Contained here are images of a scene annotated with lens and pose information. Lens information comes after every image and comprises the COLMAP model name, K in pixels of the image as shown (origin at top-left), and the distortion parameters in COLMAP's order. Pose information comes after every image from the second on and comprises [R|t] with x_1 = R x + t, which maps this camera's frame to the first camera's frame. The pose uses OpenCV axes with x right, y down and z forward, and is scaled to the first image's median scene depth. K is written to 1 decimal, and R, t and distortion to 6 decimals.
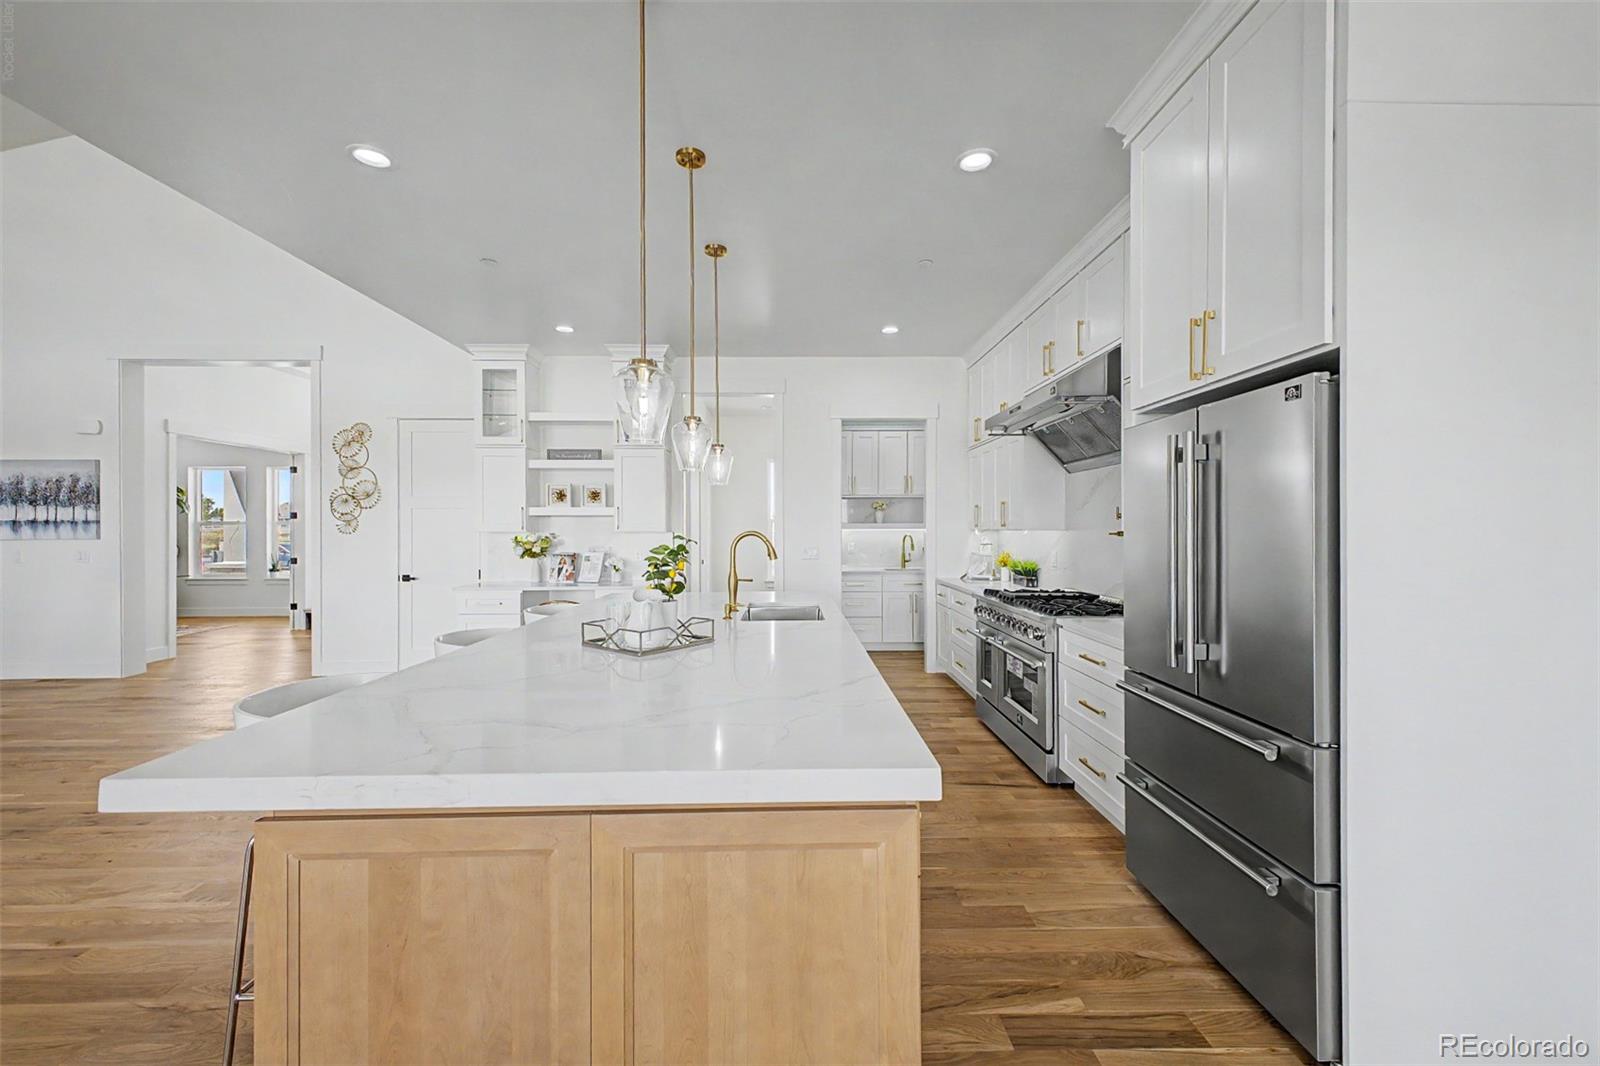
lens RADIAL K [[631.2, 0, 799.2], [0, 631.2, 527.0], [0, 0, 1]] dist [0.012531, -0.003790]
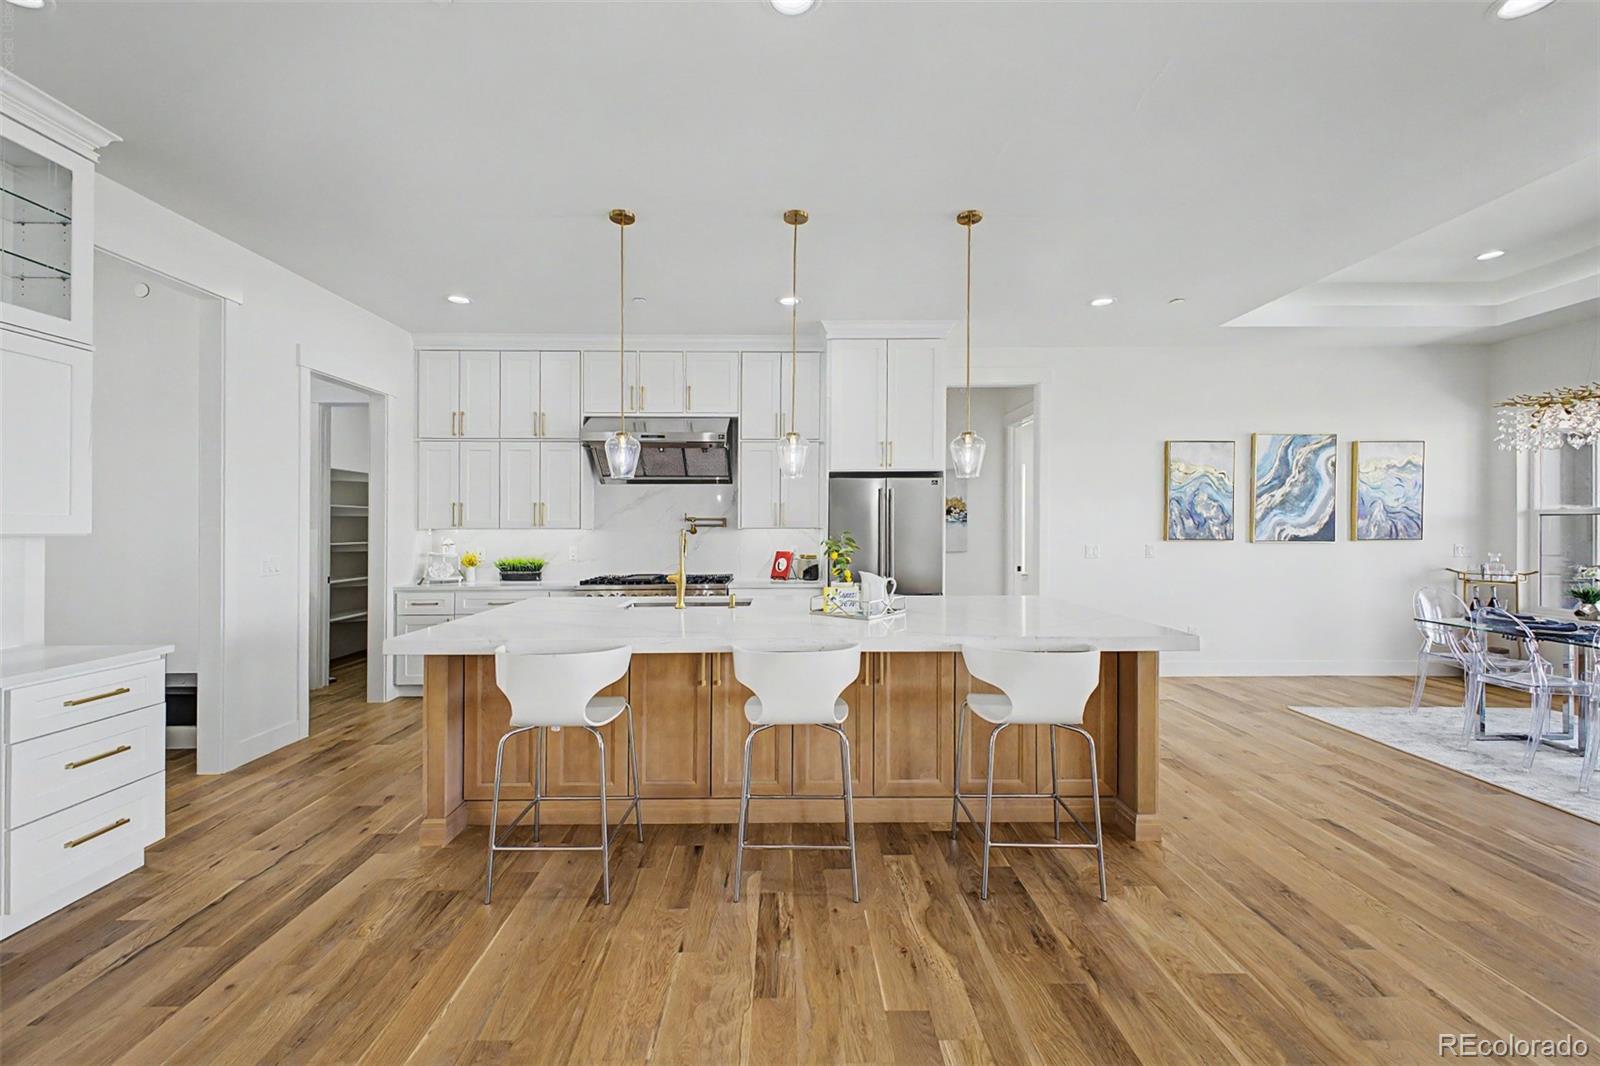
lens RADIAL K [[631.2, 0, 794.7], [0, 631.2, 530.7], [0, 0, 1]] dist [0.012531, -0.003790]
pose [[0.005475, -0.003729, 0.999978, -0.662161], [0.001486, 0.999992, 0.003721, 0.002902], [-0.999984, 0.001466, 0.005480, 0.481338]]
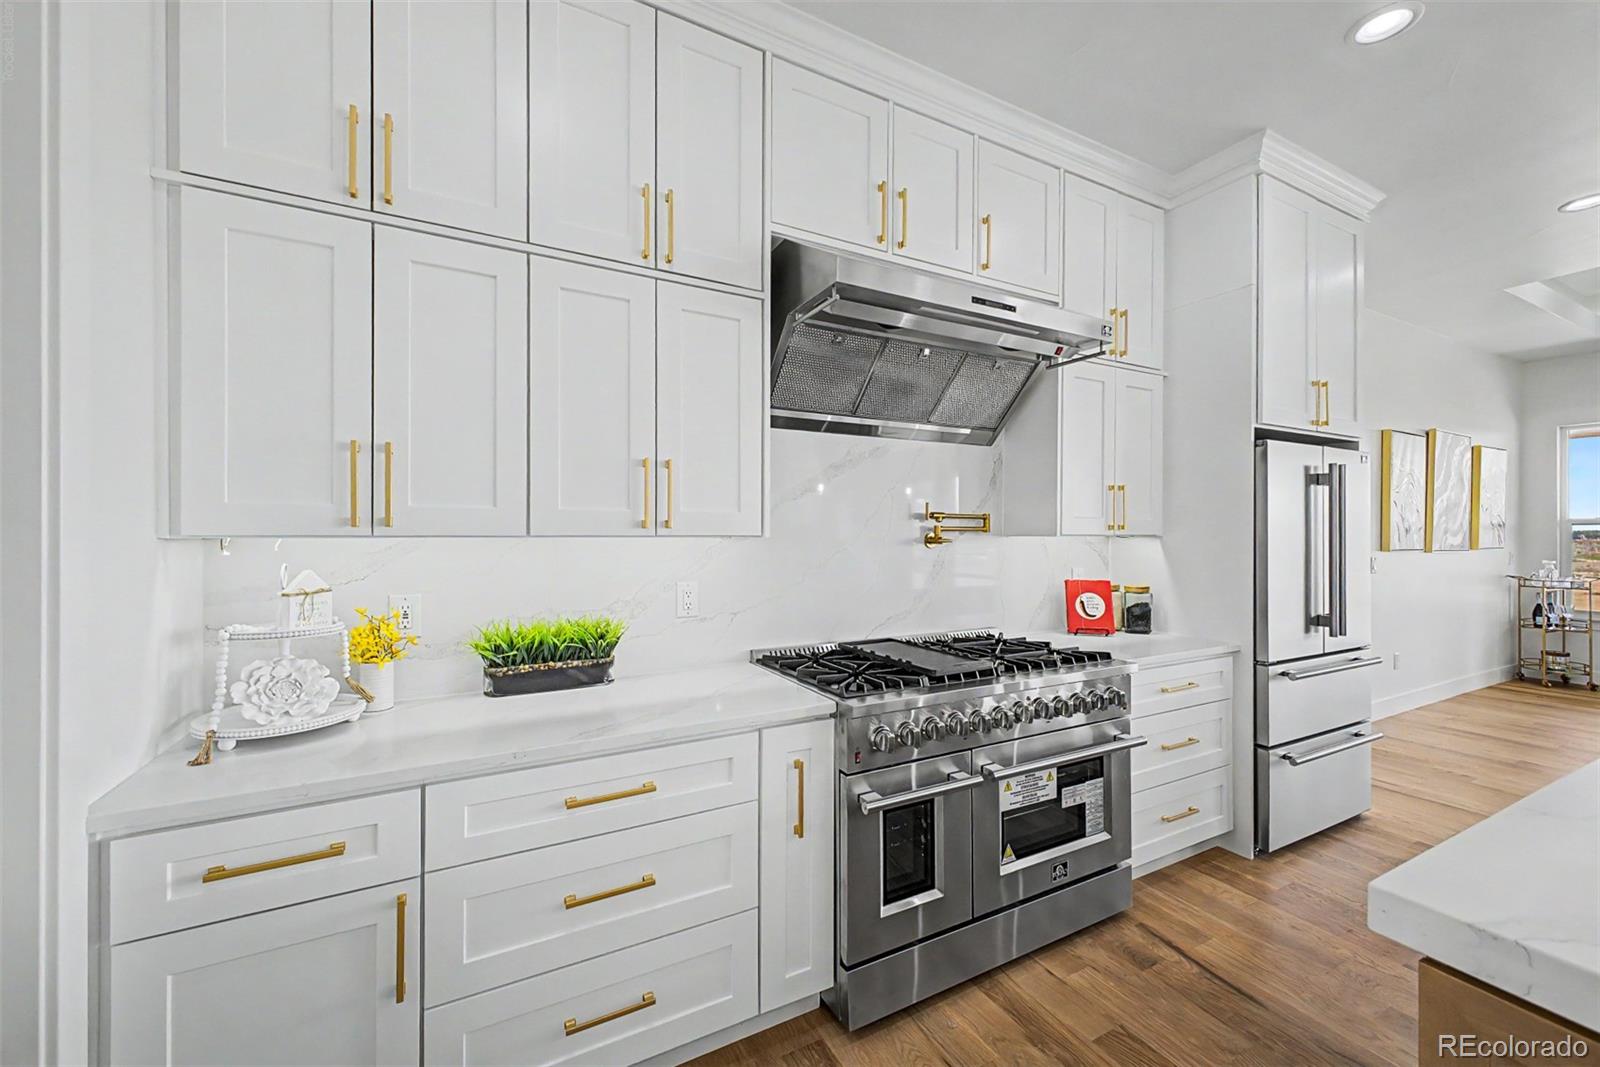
lens RADIAL K [[631.2, 0, 792.4], [0, 631.2, 533.3], [0, 0, 1]] dist [0.012531, -0.003790]
pose [[-0.454965, 0.000385, 0.890509, -0.031407], [-0.001857, 0.999997, -0.001381, 0.002008], [-0.890507, -0.002282, -0.454963, 0.954421]]
